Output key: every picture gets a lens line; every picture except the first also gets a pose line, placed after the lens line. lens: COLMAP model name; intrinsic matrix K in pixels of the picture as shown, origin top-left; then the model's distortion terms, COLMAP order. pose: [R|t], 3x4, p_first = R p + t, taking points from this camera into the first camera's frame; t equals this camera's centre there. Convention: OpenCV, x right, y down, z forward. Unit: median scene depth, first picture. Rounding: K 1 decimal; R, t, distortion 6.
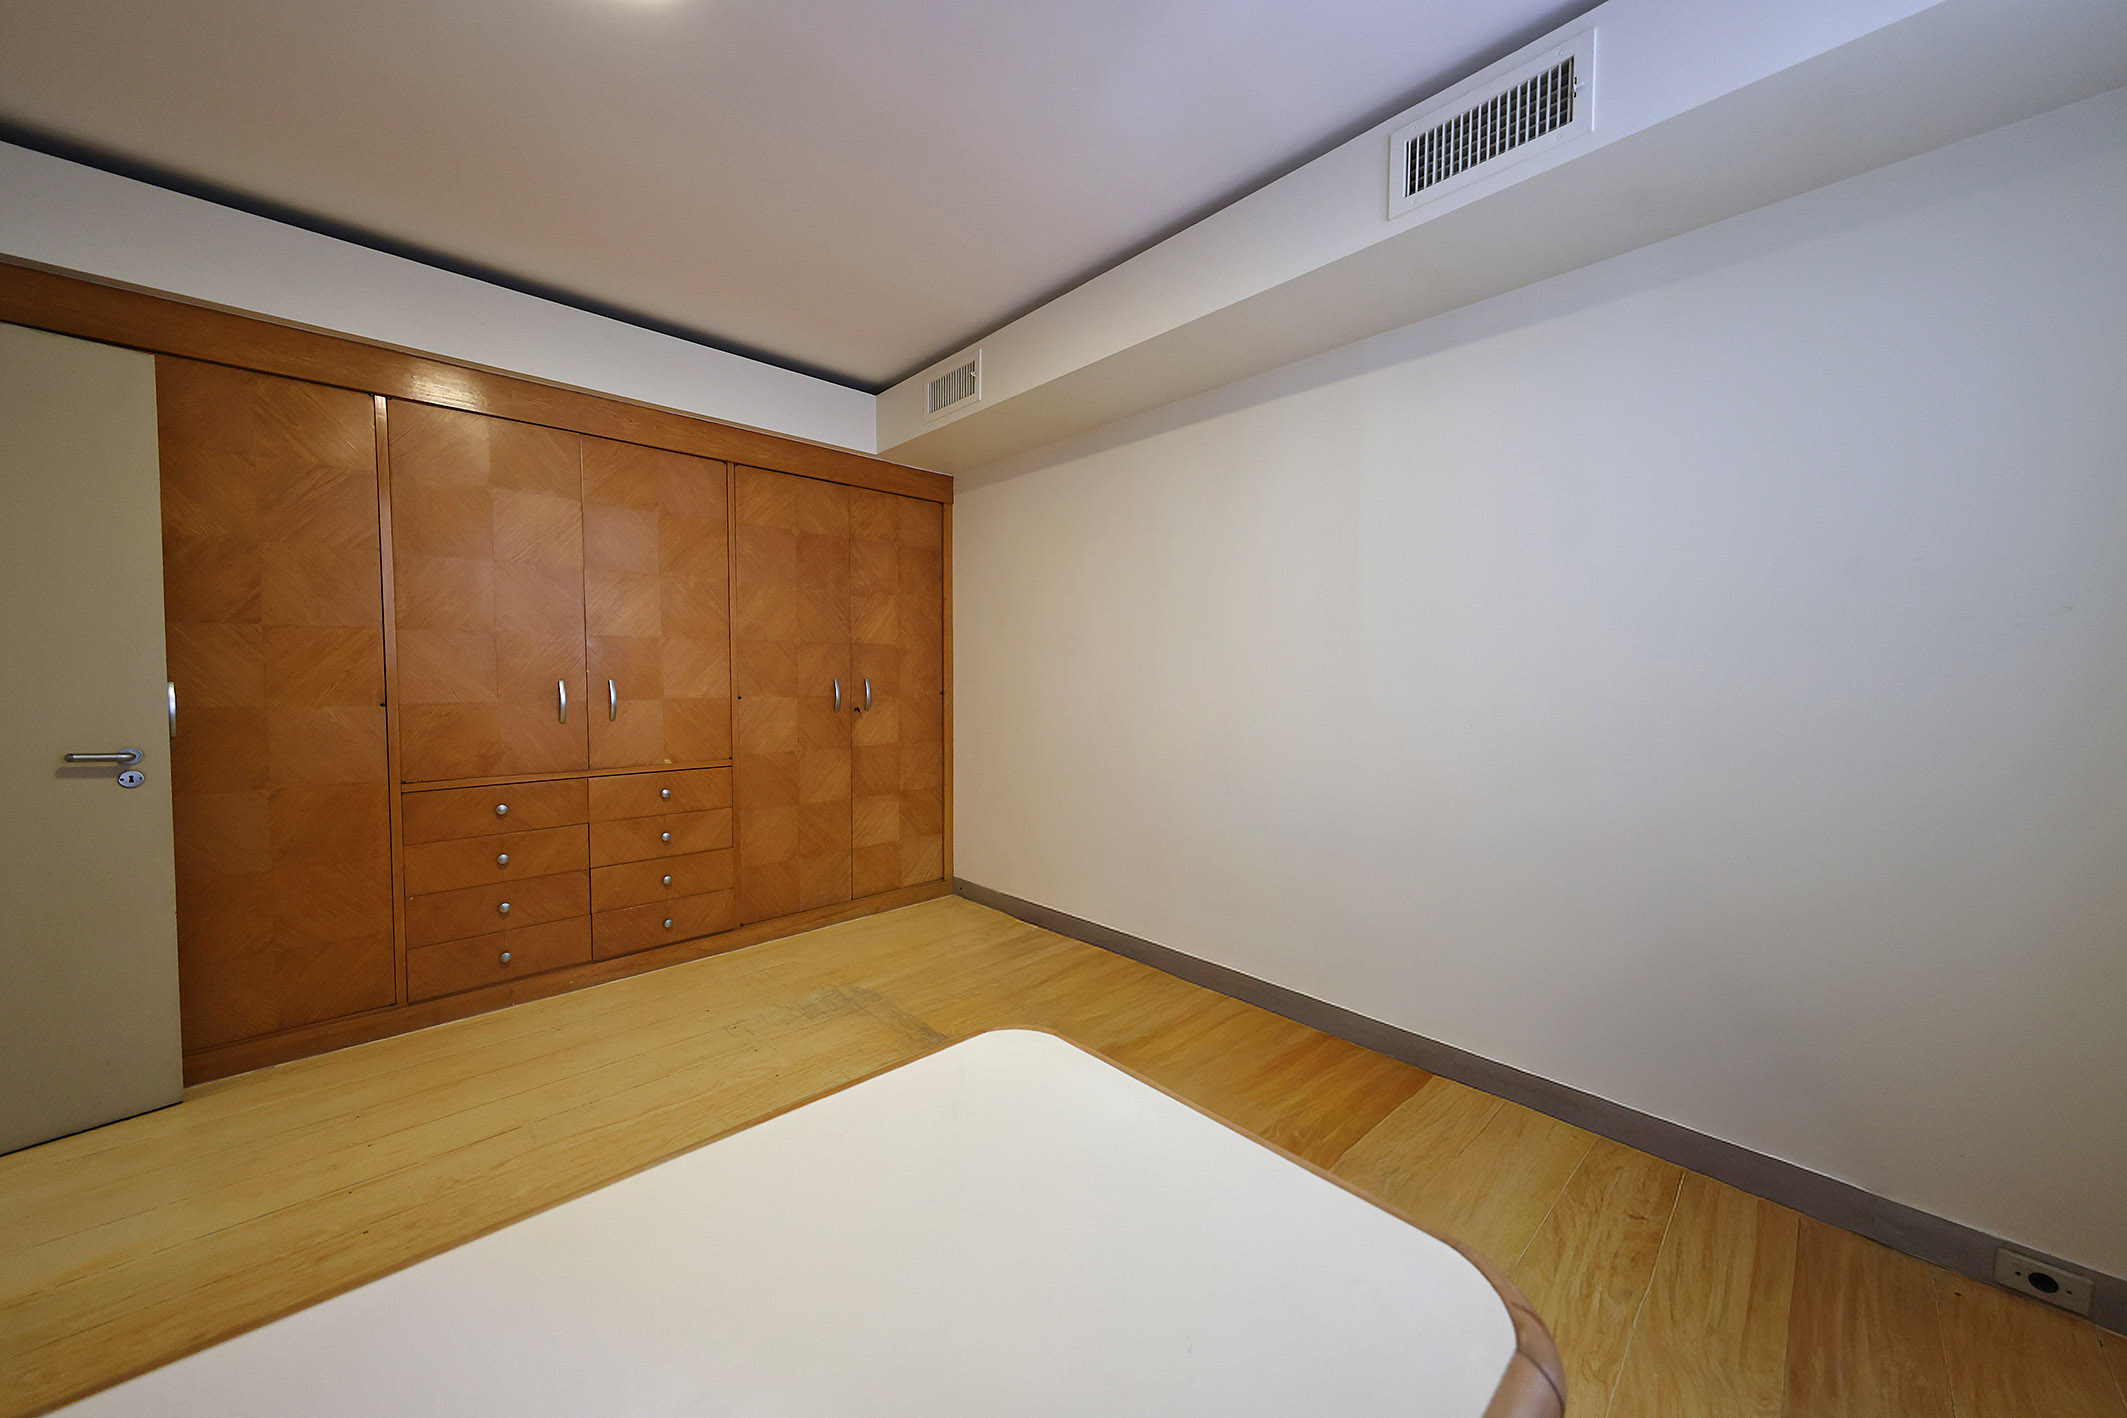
lens RADIAL K [[736.9, 0, 1061.4], [0, 736.9, 703.6], [0, 0, 1]] dist [-0.000654, -0.000111]
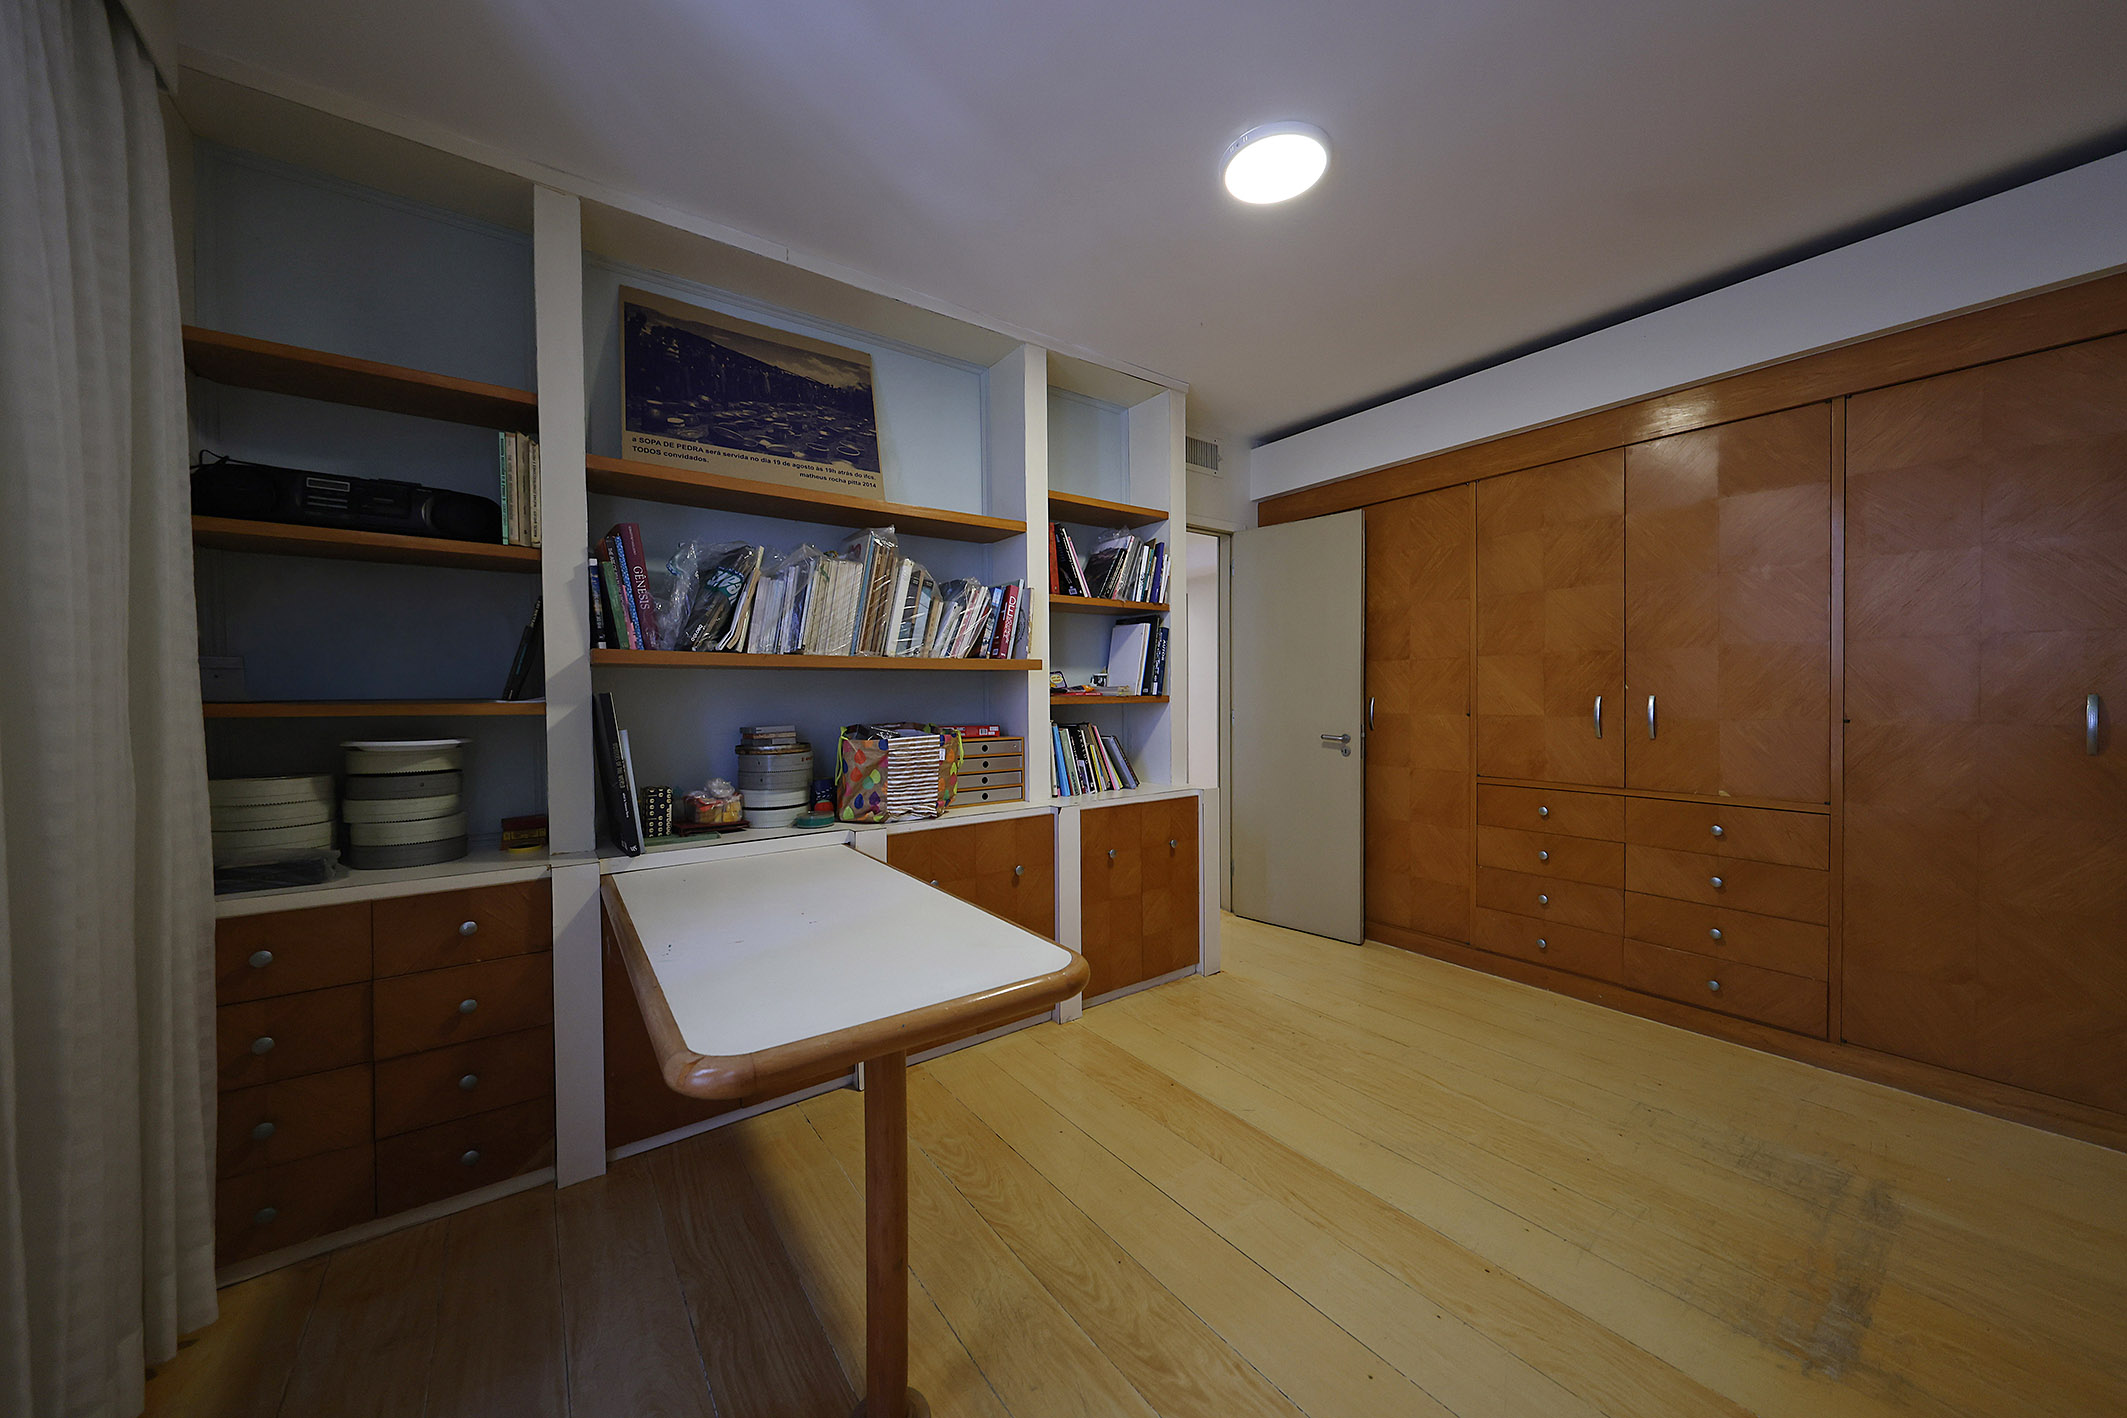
lens RADIAL K [[736.9, 0, 1061.4], [0, 736.9, 703.6], [0, 0, 1]] dist [-0.000654, -0.000111]
pose [[-0.124989, 0.011612, -0.992090, 0.427287], [-0.032308, 0.999354, 0.015767, -0.013864], [0.991632, 0.034023, -0.124533, 0.387881]]
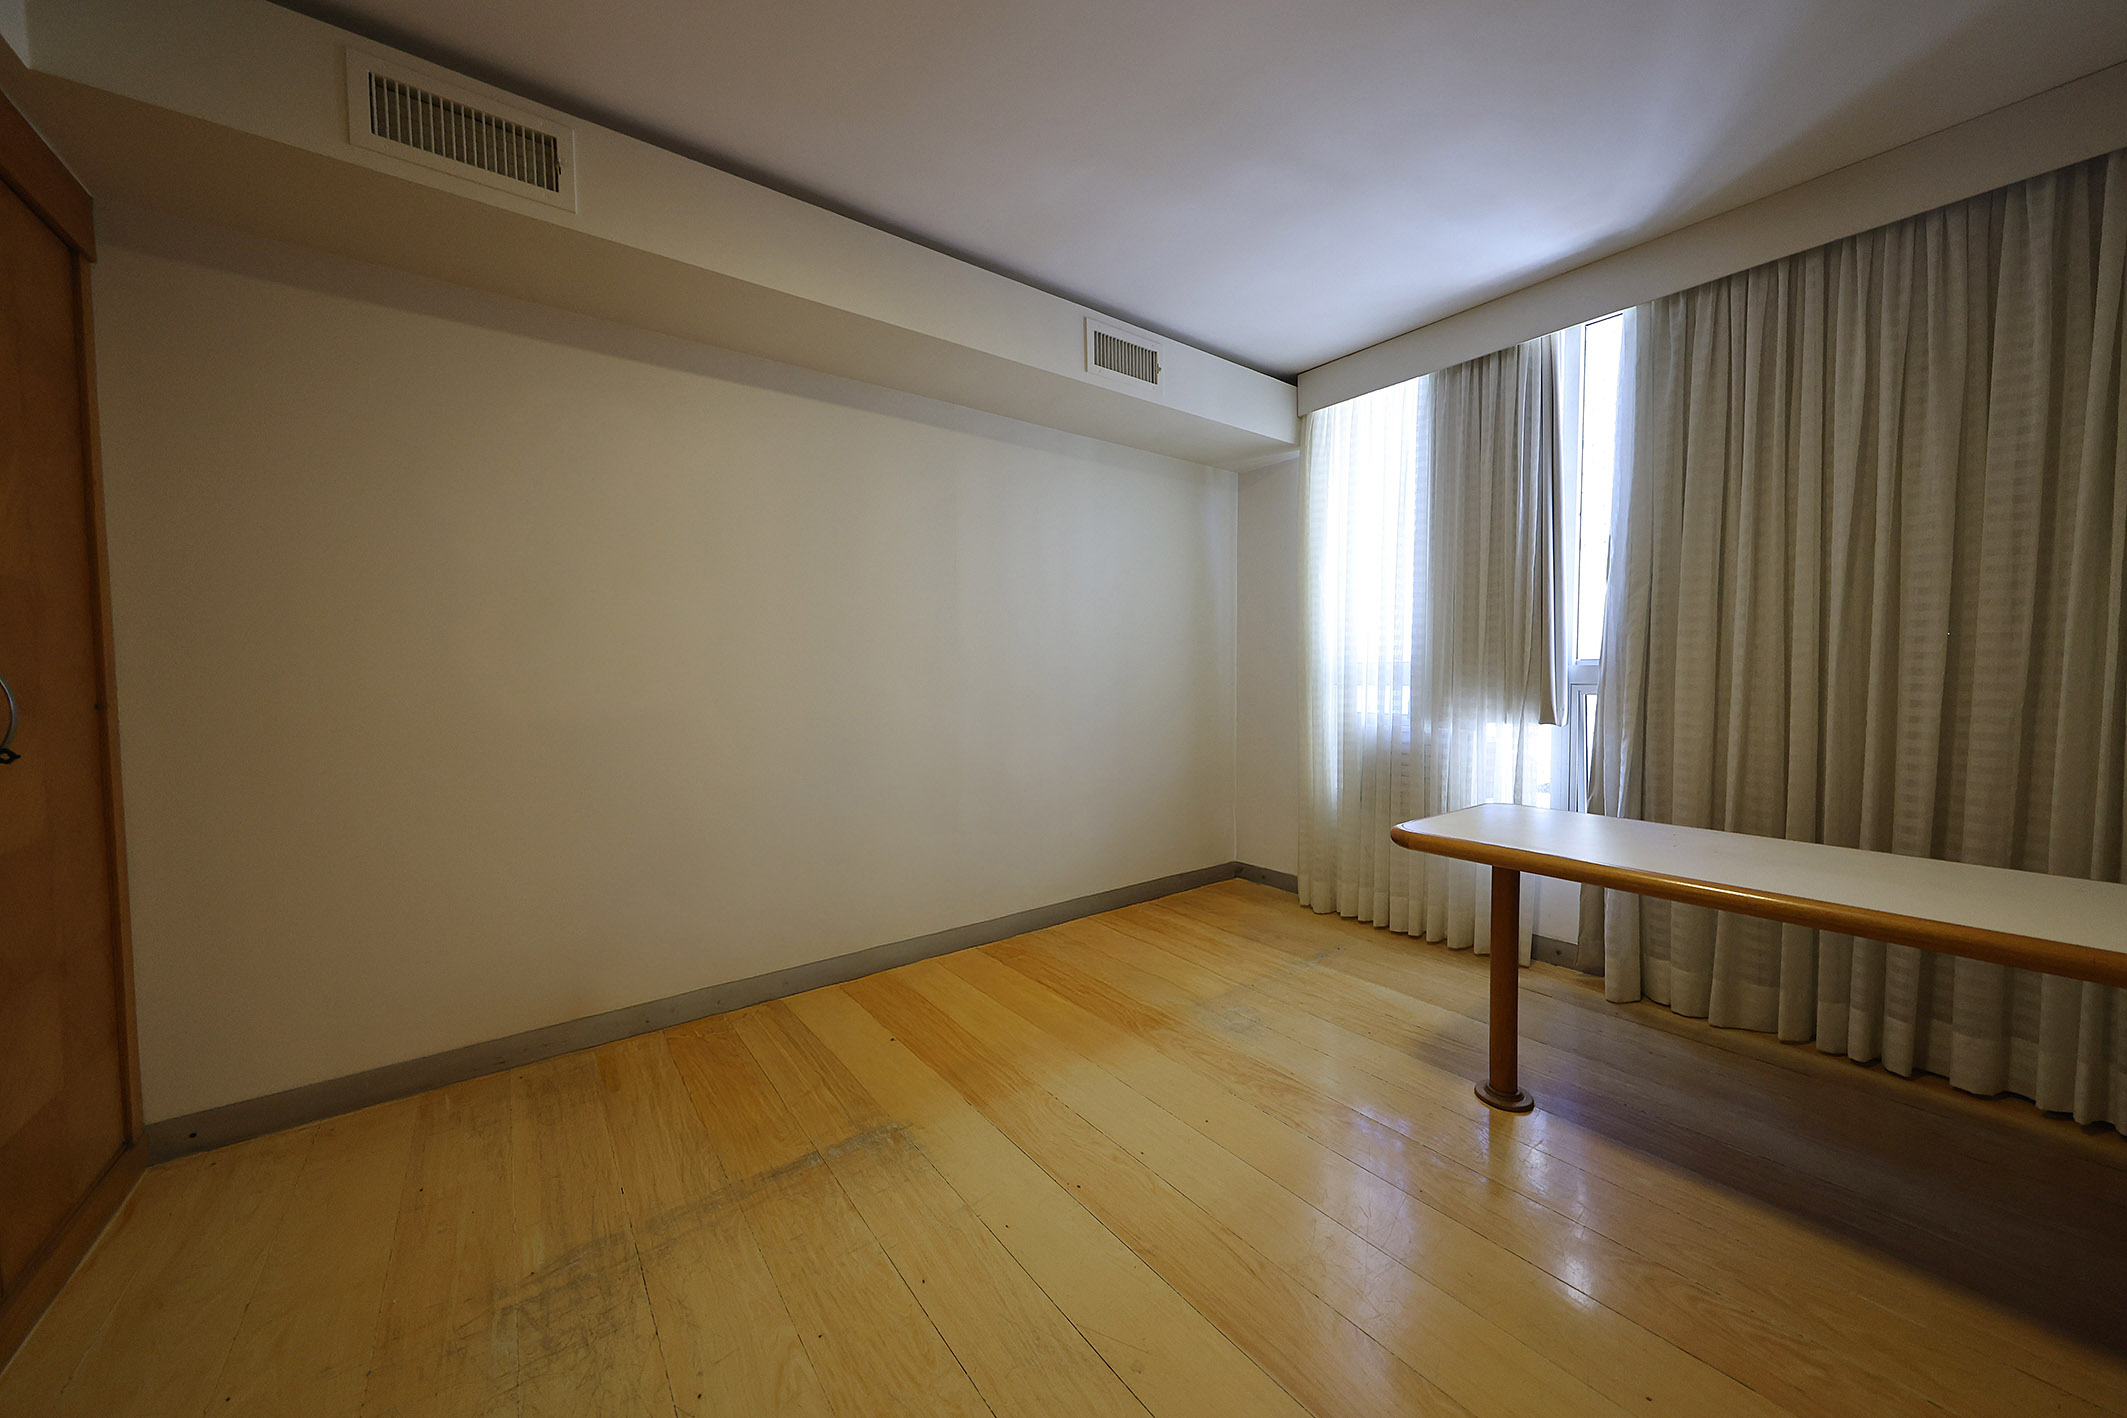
lens RADIAL K [[736.9, 0, 1061.4], [0, 736.9, 703.6], [0, 0, 1]] dist [-0.000654, -0.000111]
pose [[0.108822, -0.045305, 0.993028, -0.742083], [0.049233, 0.997981, 0.040136, -0.007607], [-0.992841, 0.044522, 0.110833, 0.581872]]
